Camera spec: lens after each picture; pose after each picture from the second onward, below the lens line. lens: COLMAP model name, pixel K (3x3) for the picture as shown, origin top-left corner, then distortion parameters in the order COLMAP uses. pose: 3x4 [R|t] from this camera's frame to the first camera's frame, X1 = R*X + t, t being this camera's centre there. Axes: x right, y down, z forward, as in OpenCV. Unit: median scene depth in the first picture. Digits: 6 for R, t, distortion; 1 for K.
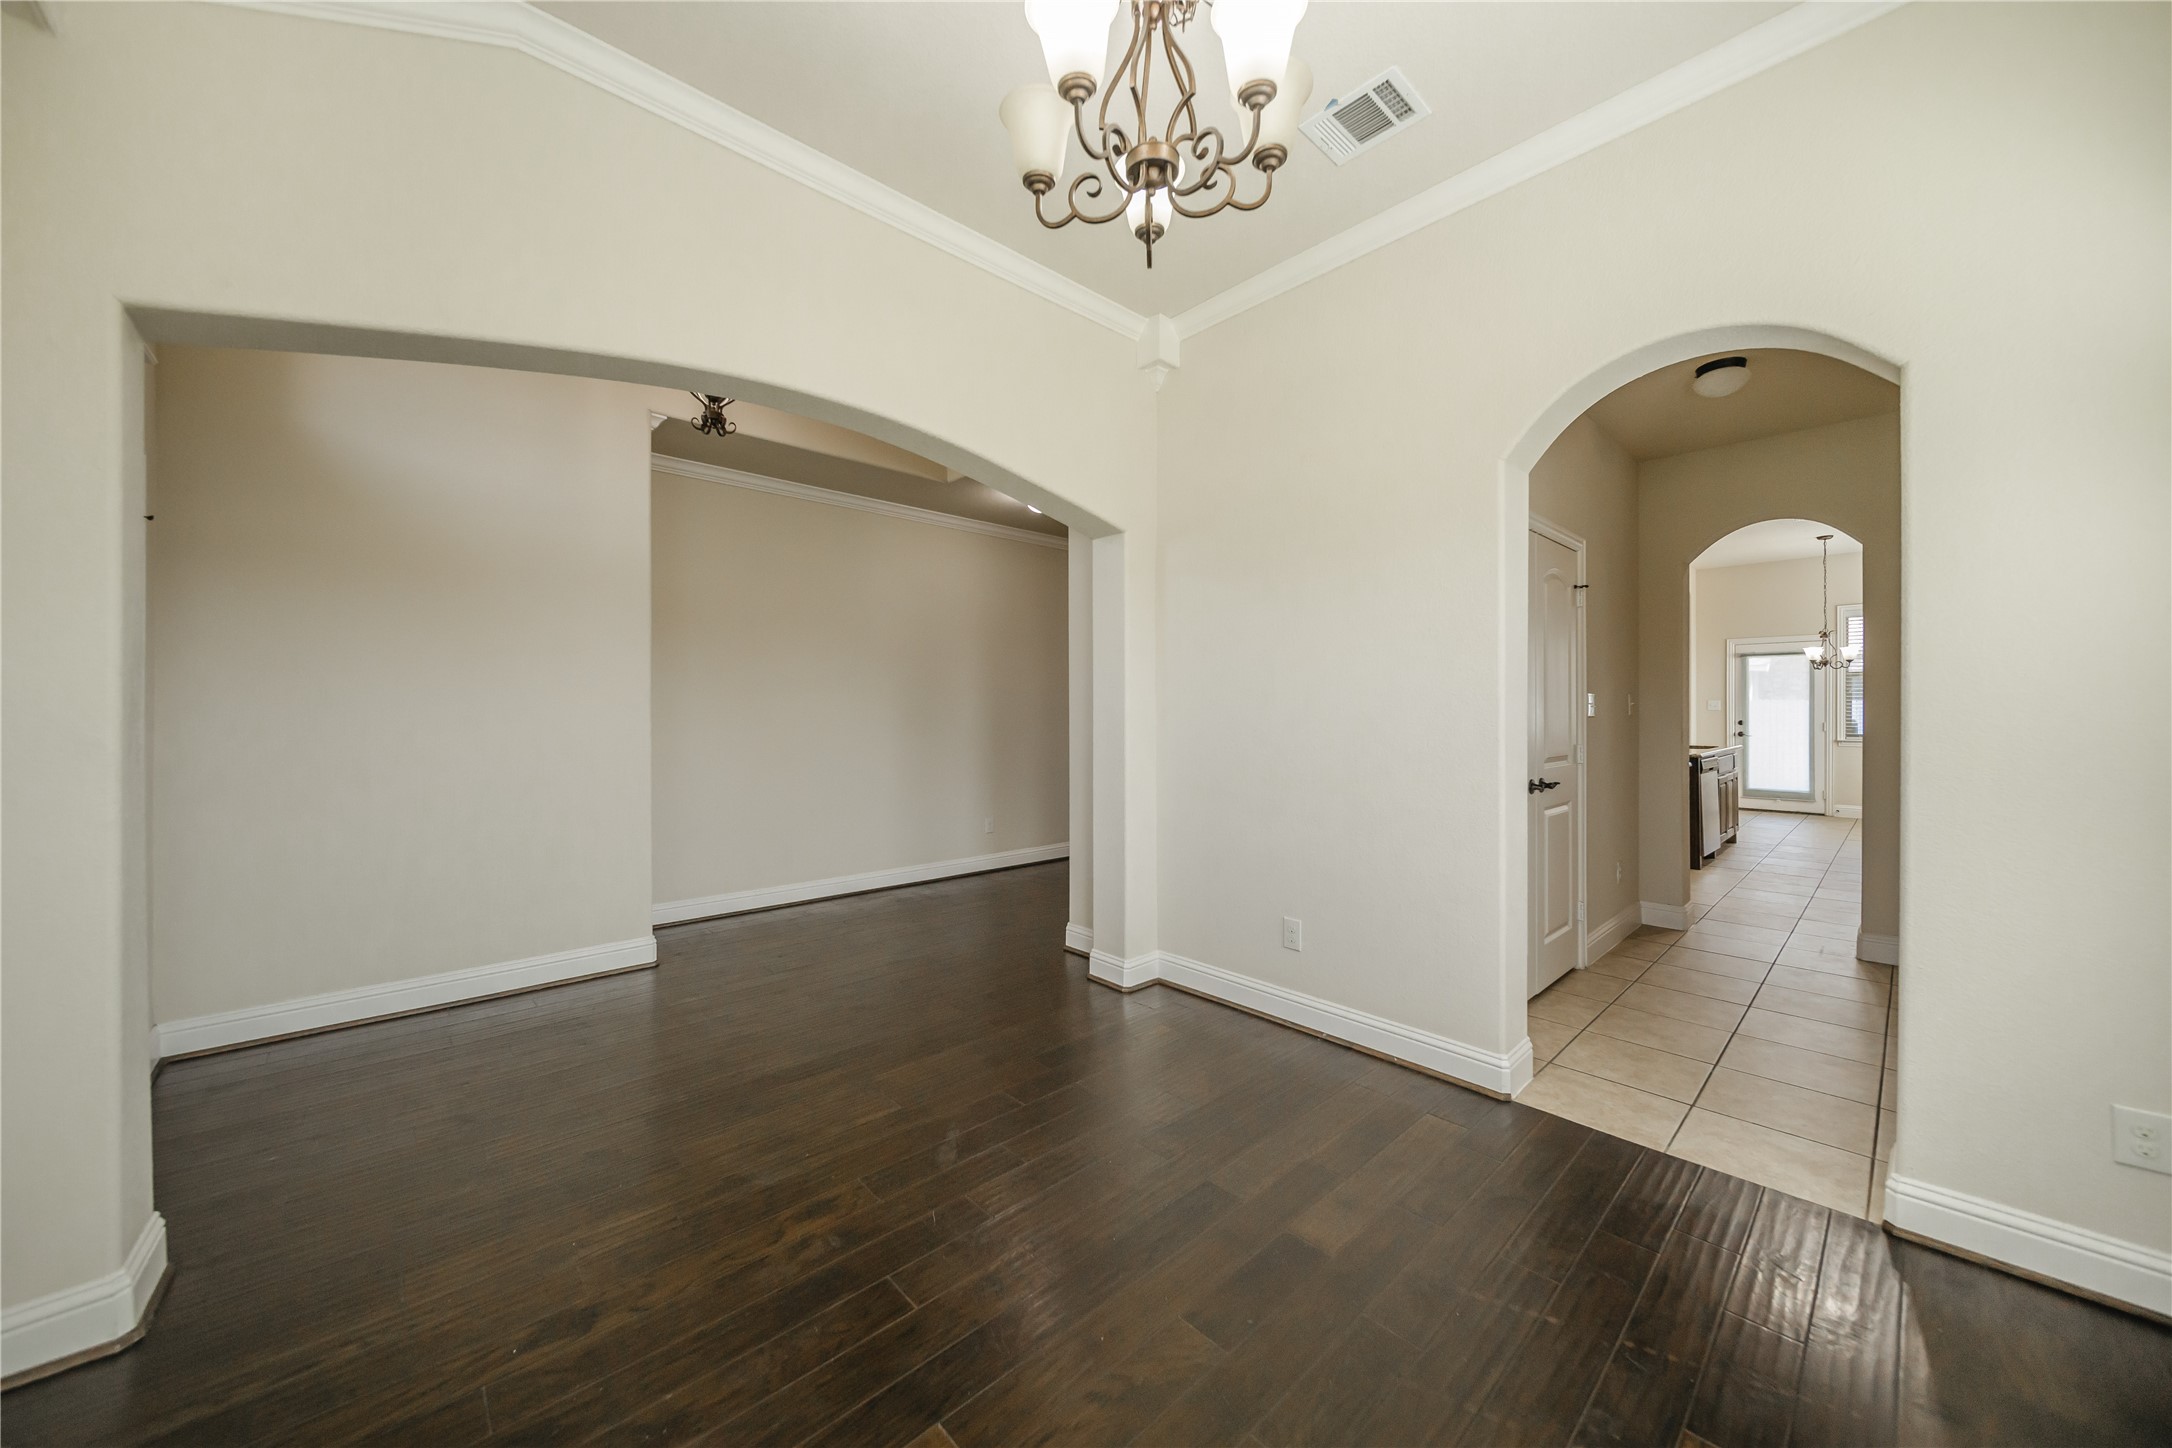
lens RADIAL K [[780.5, 0, 1091.3], [0, 780.5, 704.2], [0, 0, 1]] dist [-0.000623, 0.000001]
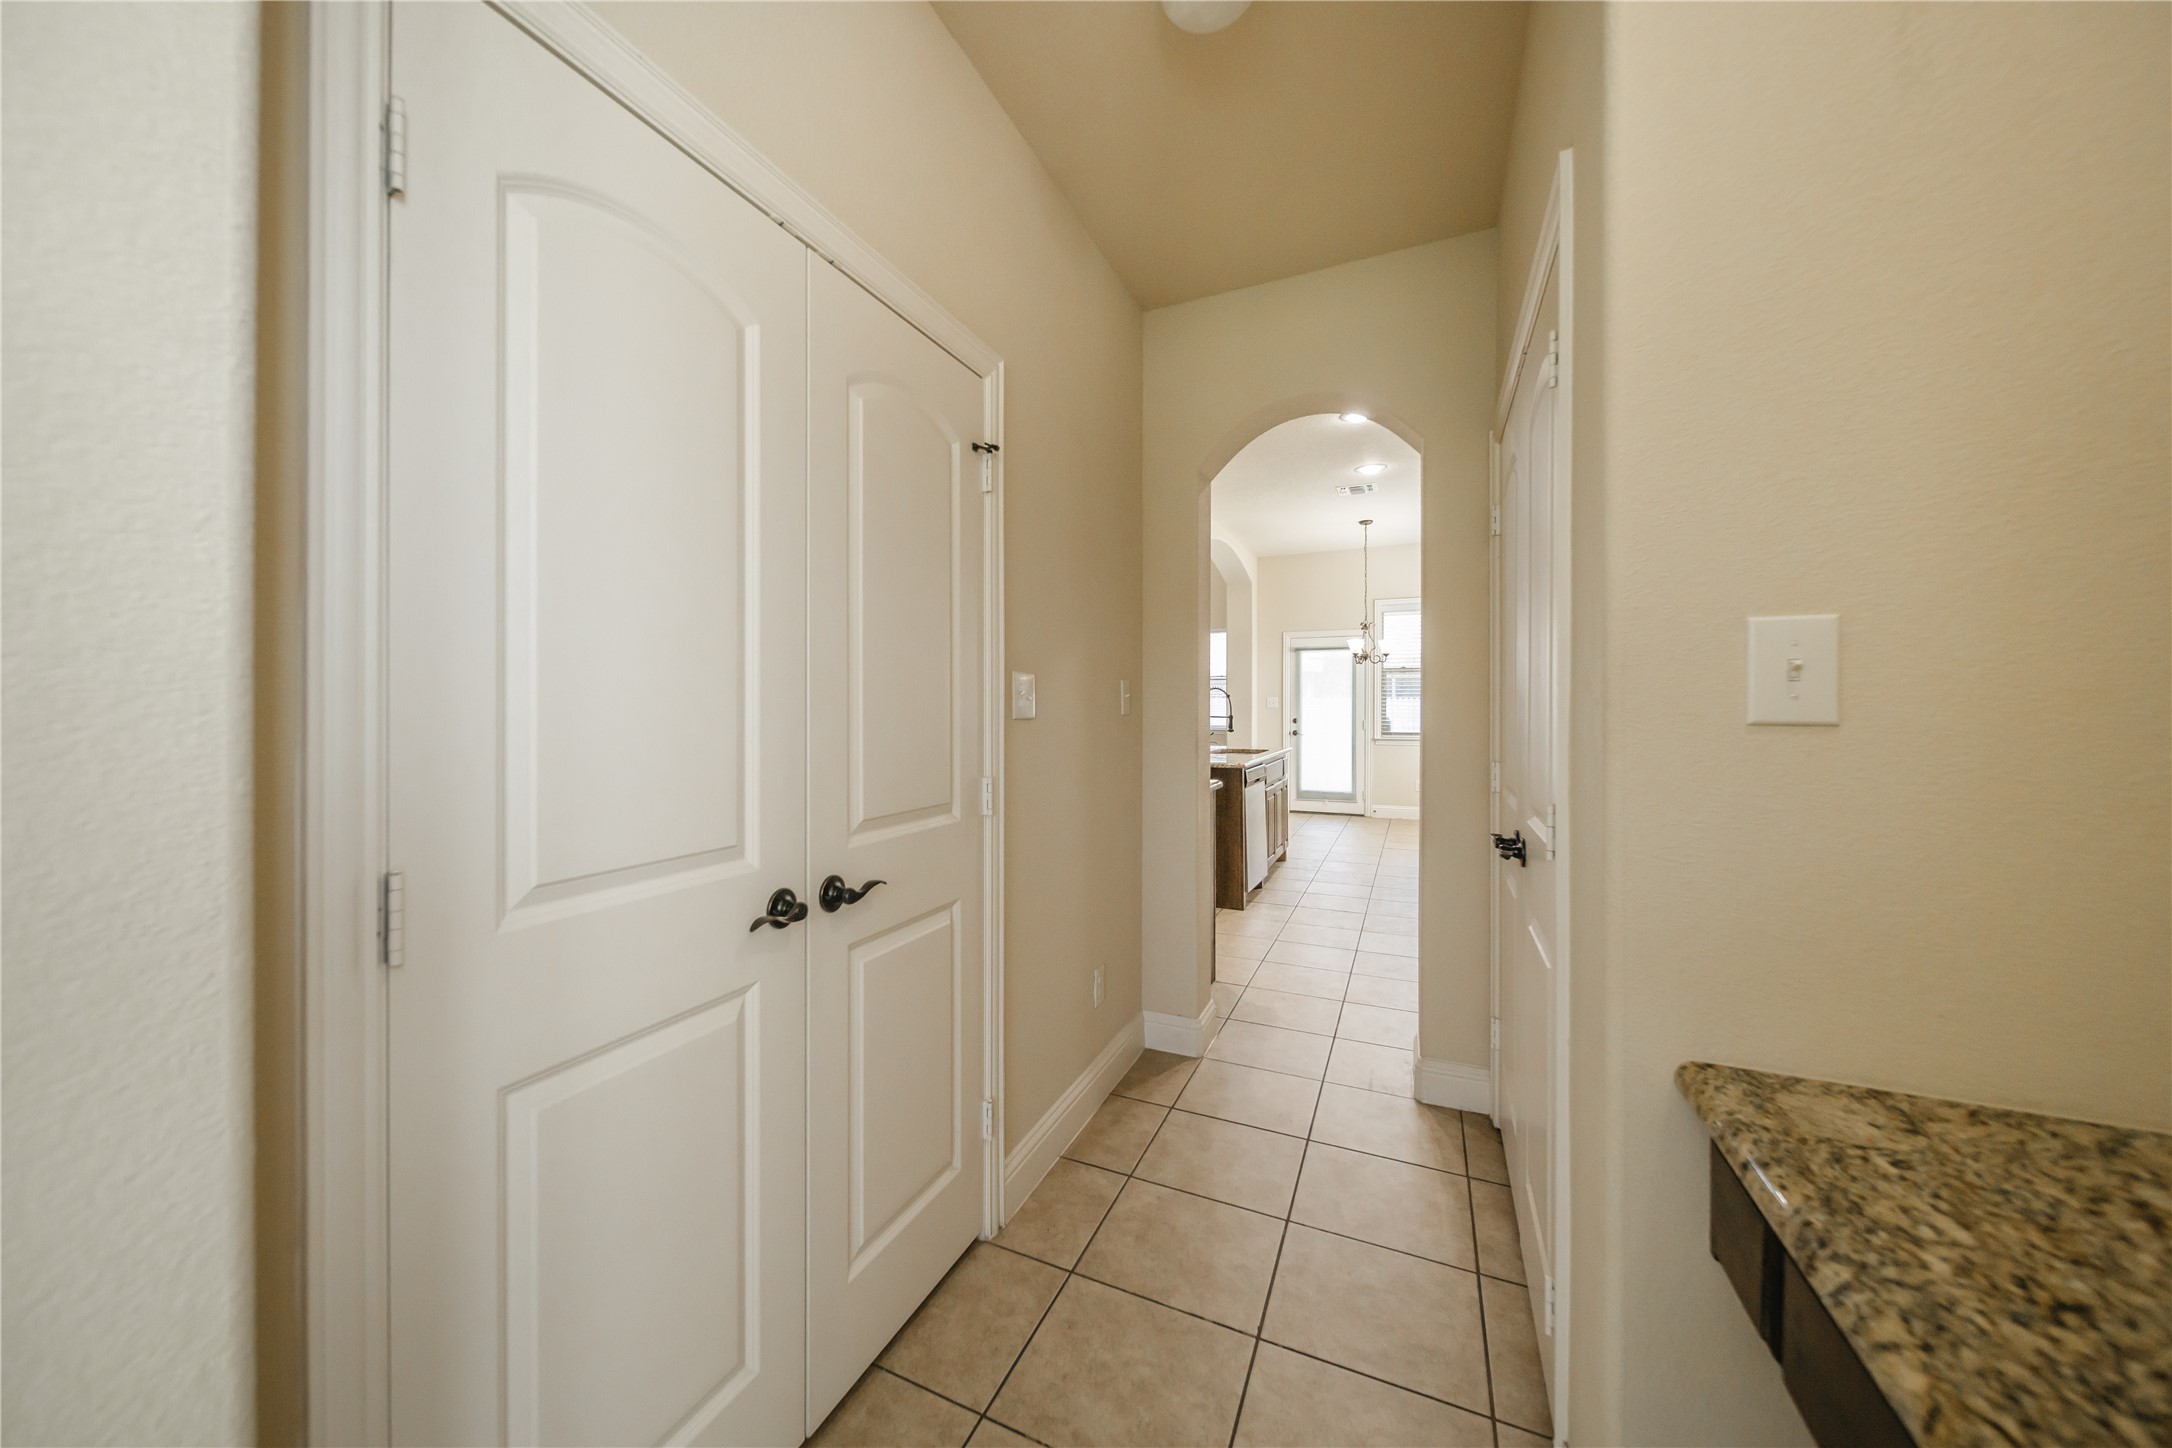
lens RADIAL K [[780.5, 0, 1074.2], [0, 780.5, 714.7], [0, 0, 1]] dist [-0.000623, 0.000001]
pose [[0.919313, -0.006138, 0.393478, 0.253116], [0.000877, 0.999908, 0.013548, 0.003797], [-0.393525, -0.012109, 0.919234, 0.278972]]
